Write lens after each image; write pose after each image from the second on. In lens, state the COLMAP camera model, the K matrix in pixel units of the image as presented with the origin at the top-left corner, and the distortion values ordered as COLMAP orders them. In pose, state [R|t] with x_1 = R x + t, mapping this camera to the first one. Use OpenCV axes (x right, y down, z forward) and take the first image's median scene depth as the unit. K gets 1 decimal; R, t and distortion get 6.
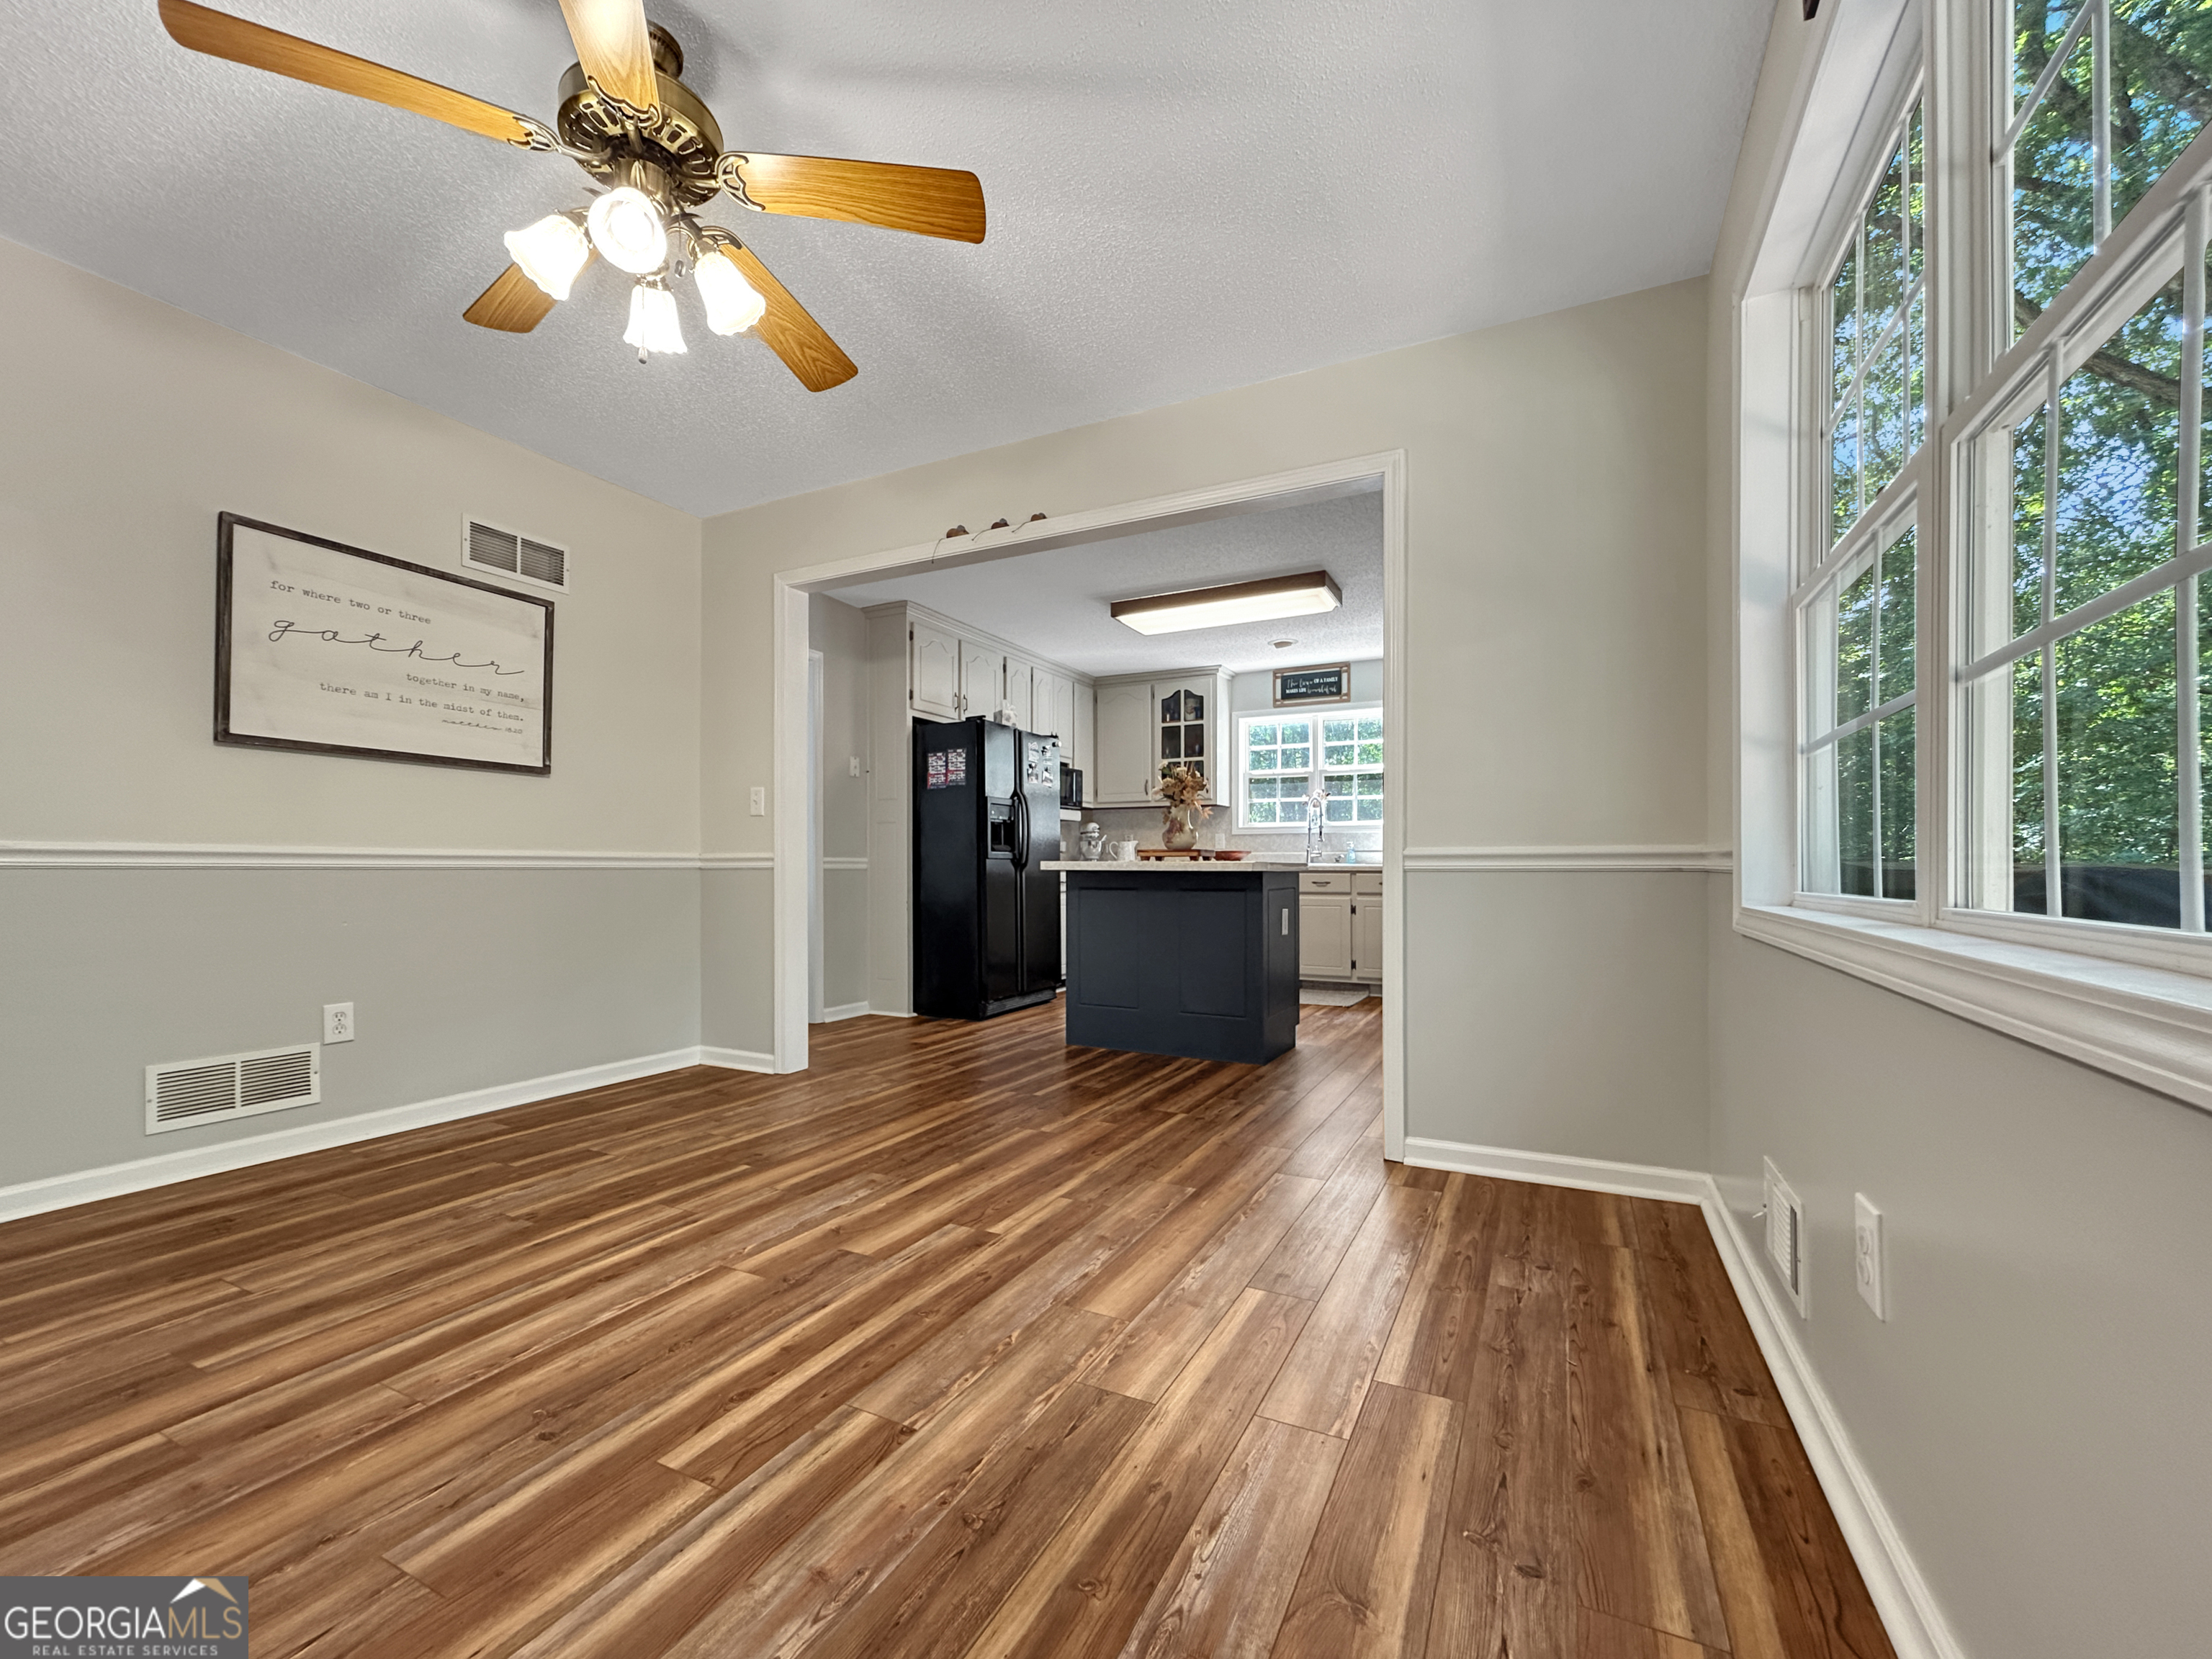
lens RADIAL K [[908.0, 0, 1104.3], [0, 908.0, 863.2], [0, 0, 1]] dist [0.005023, 0.000270]
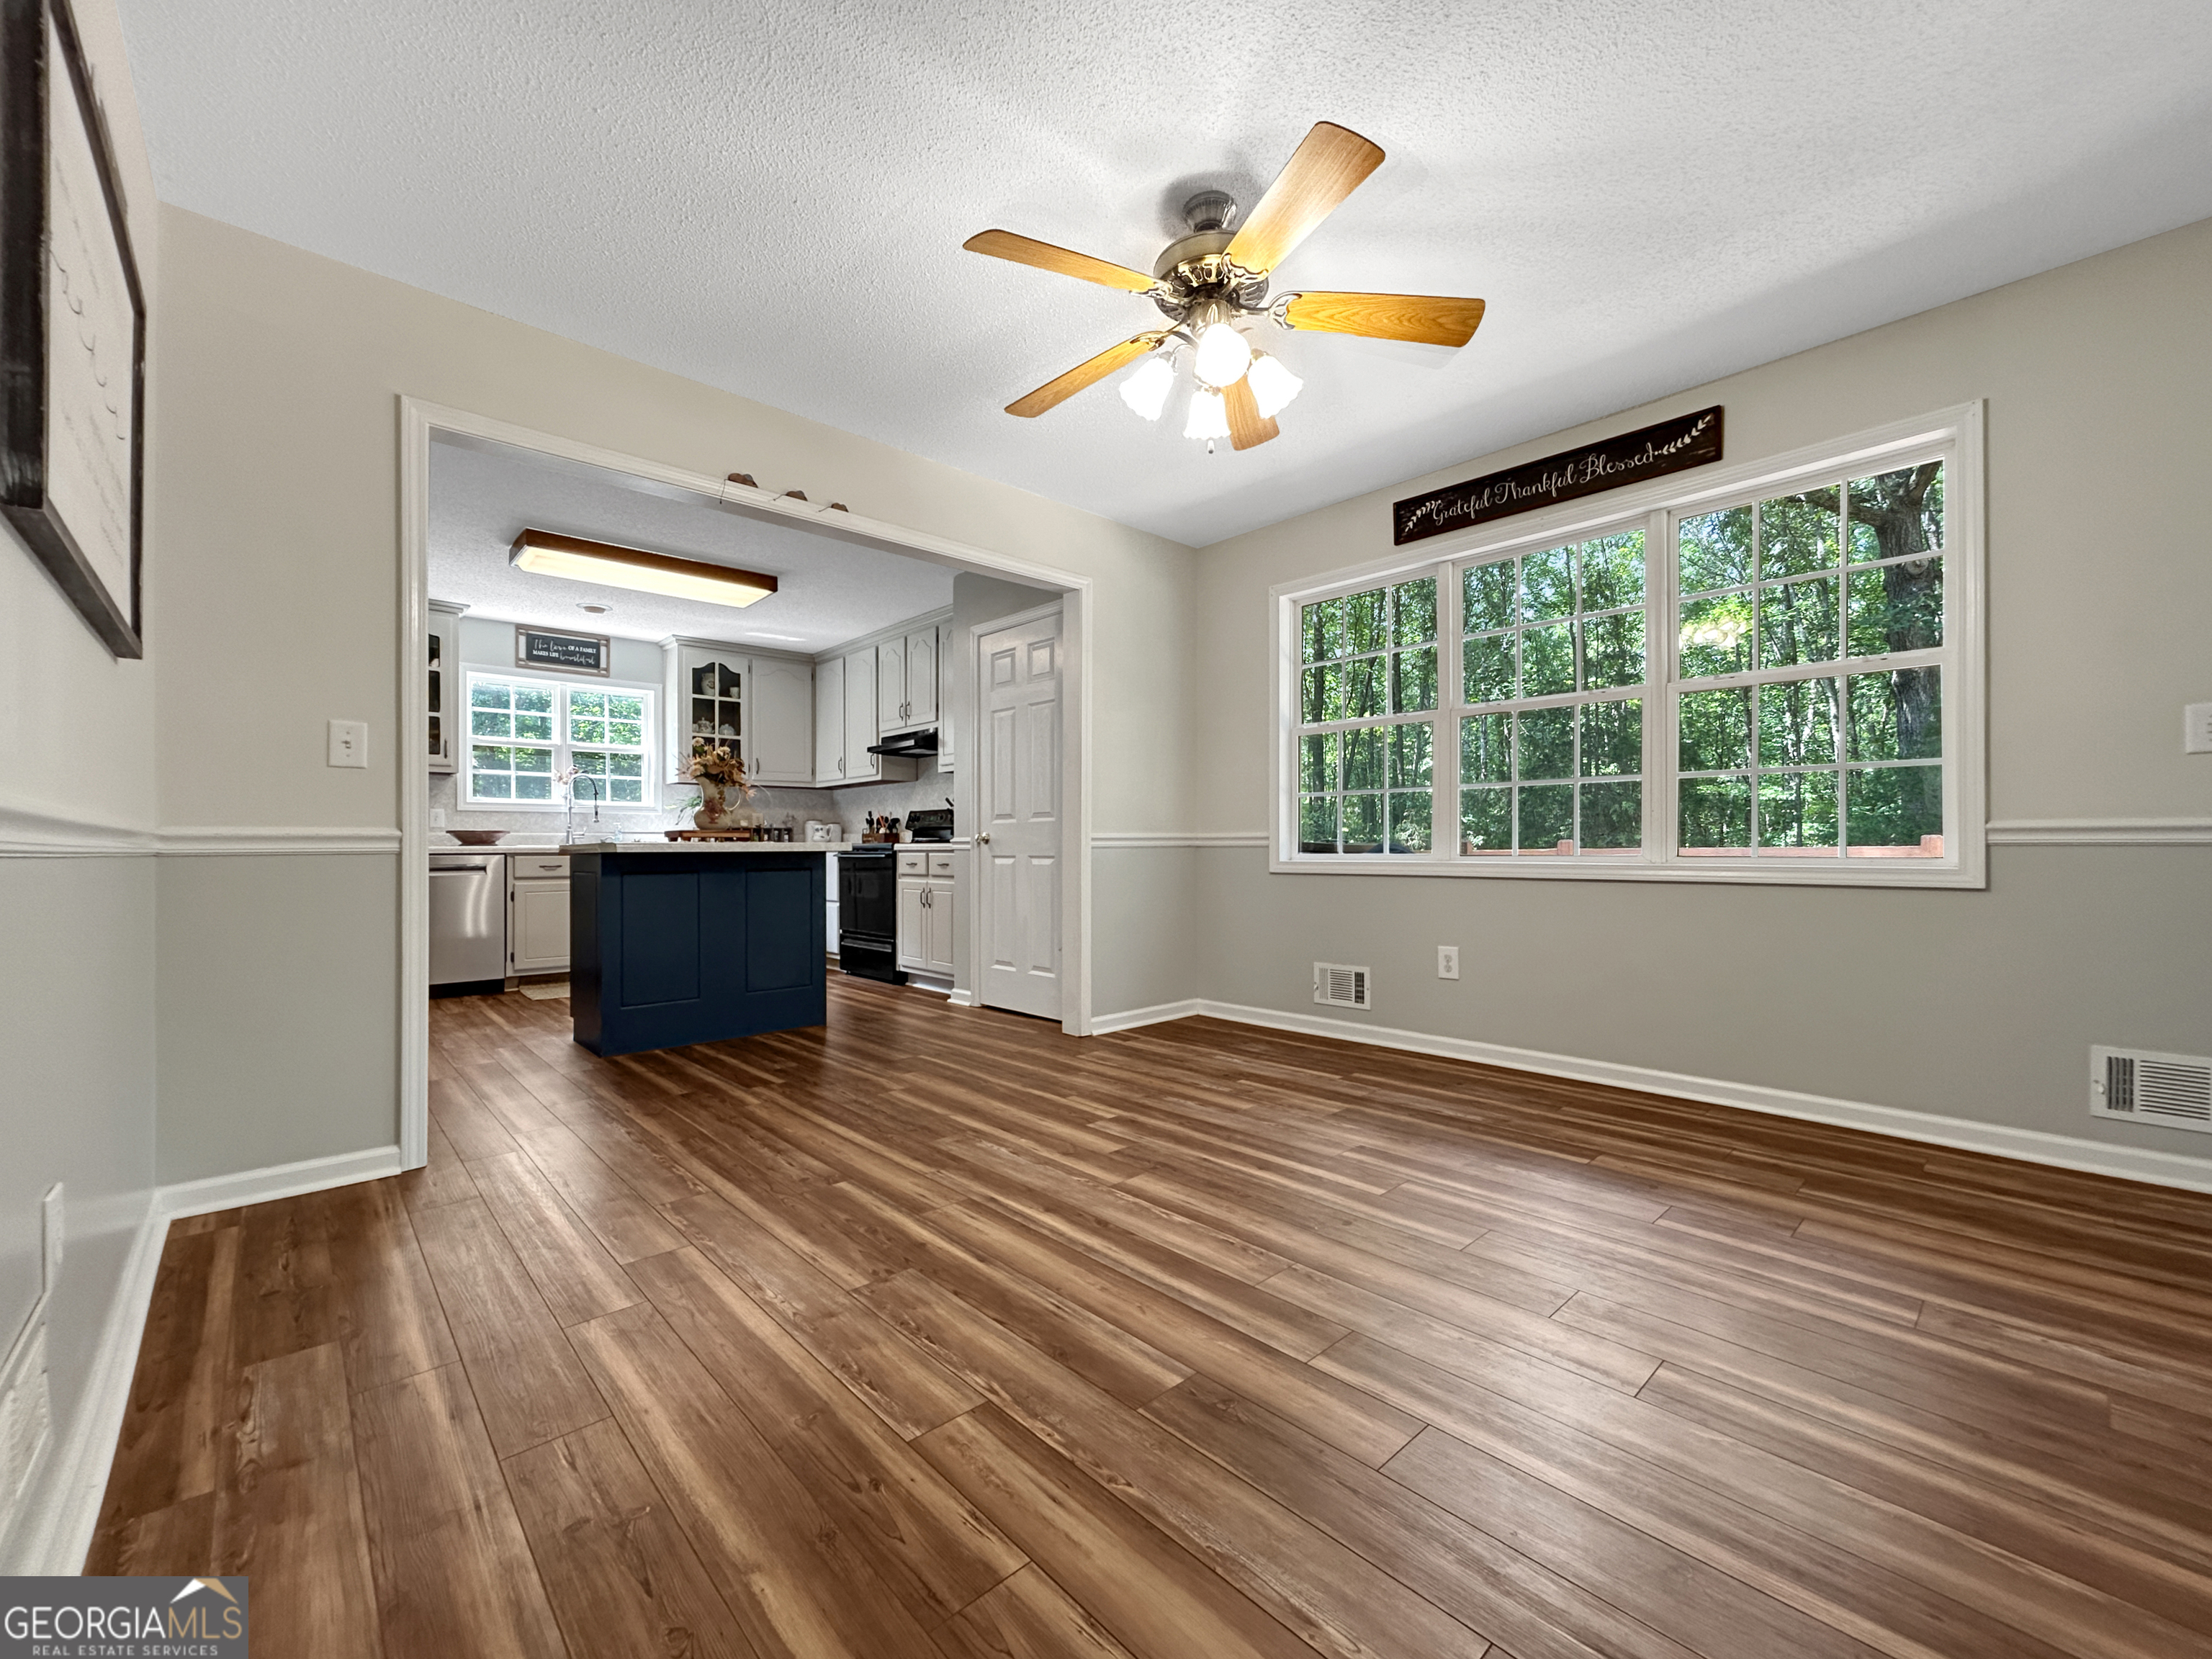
lens RADIAL K [[908.0, 0, 1089.0], [0, 908.0, 837.6], [0, 0, 1]] dist [0.005023, 0.000270]
pose [[0.350152, 0.006231, 0.936672, -1.166367], [0.002787, 0.999967, -0.007693, 0.002886], [-0.936689, 0.005304, 0.350123, 0.469696]]
